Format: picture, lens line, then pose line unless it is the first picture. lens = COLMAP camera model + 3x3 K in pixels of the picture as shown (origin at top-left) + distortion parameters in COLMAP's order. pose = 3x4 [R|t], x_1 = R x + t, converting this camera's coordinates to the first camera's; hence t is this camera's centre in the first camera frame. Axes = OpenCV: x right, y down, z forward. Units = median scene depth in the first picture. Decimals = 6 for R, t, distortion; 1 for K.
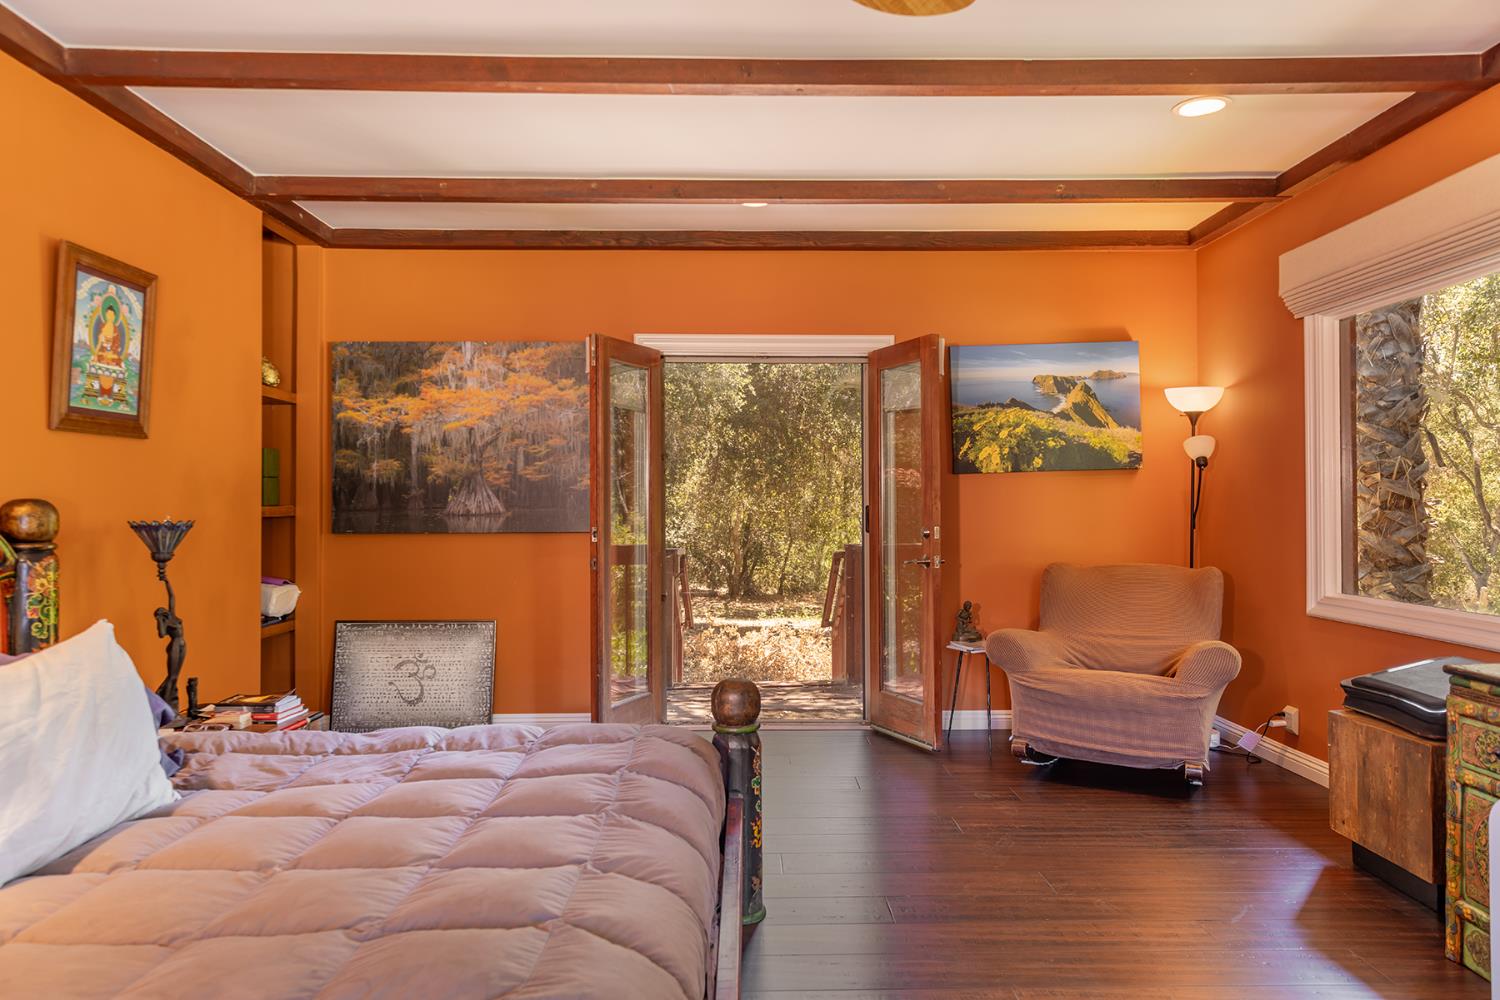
lens RADIAL K [[959.1, 0, 748.2], [0, 959.1, 500.5], [0, 0, 1]] dist [-0.028929, 0.000003]
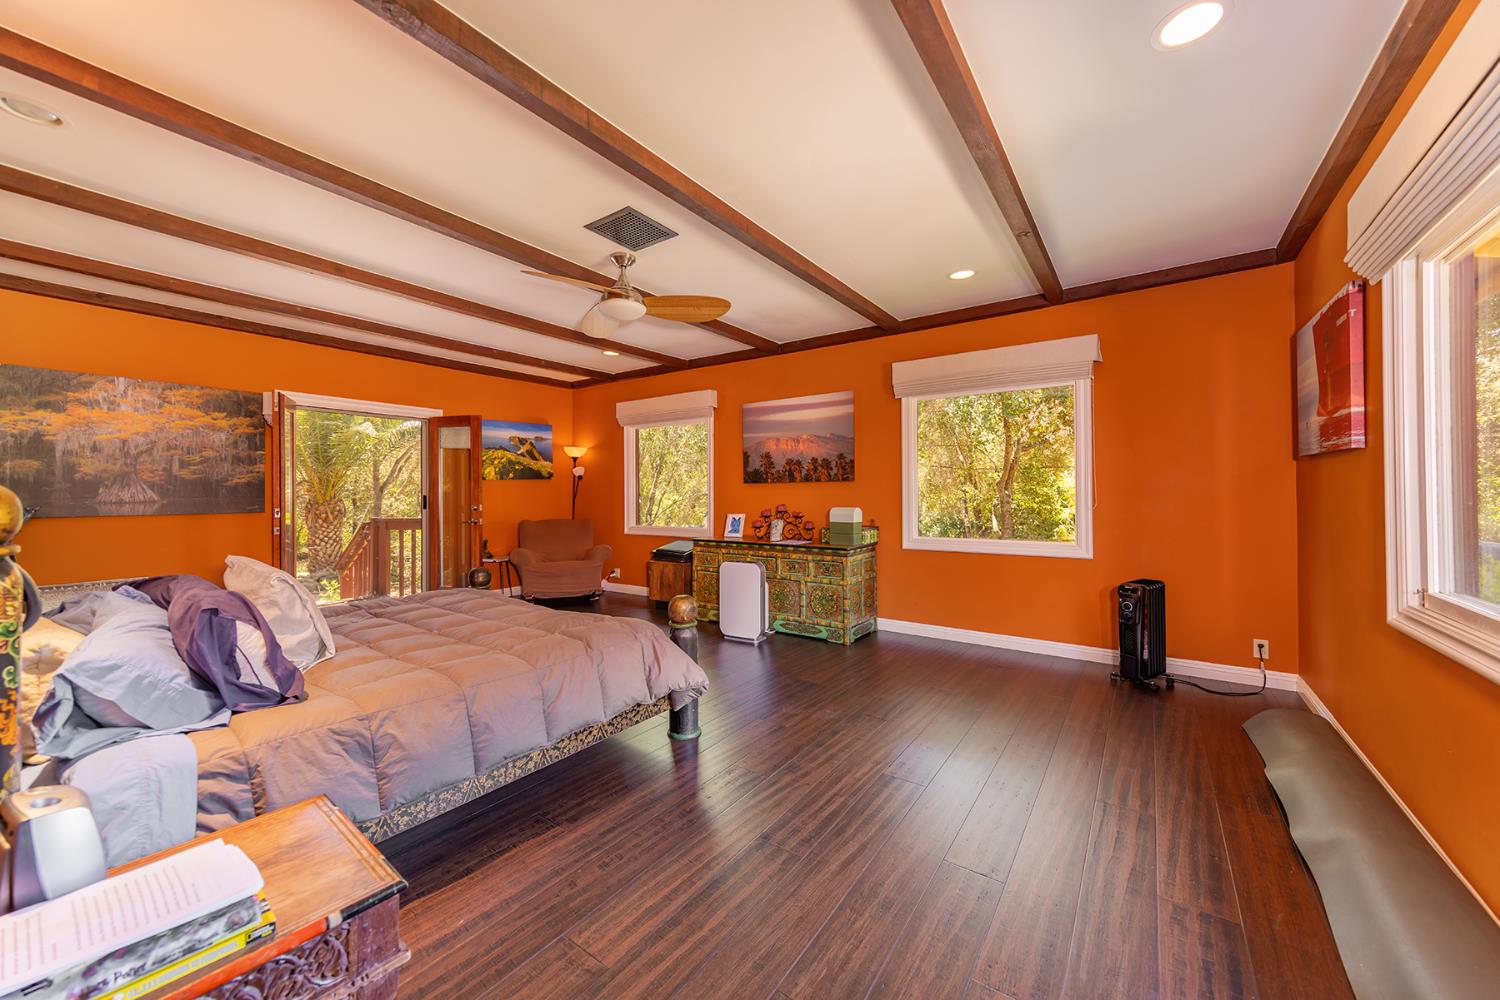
lens RADIAL K [[553.2, 0, 750.1], [0, 553.2, 494.1], [0, 0, 1]] dist [0.000179, 0.000002]
pose [[0.593544, -0.001374, 0.804800, -0.397463], [-0.000828, 0.999997, 0.002317, 0.000081], [-0.804801, -0.002041, 0.593541, -0.206055]]
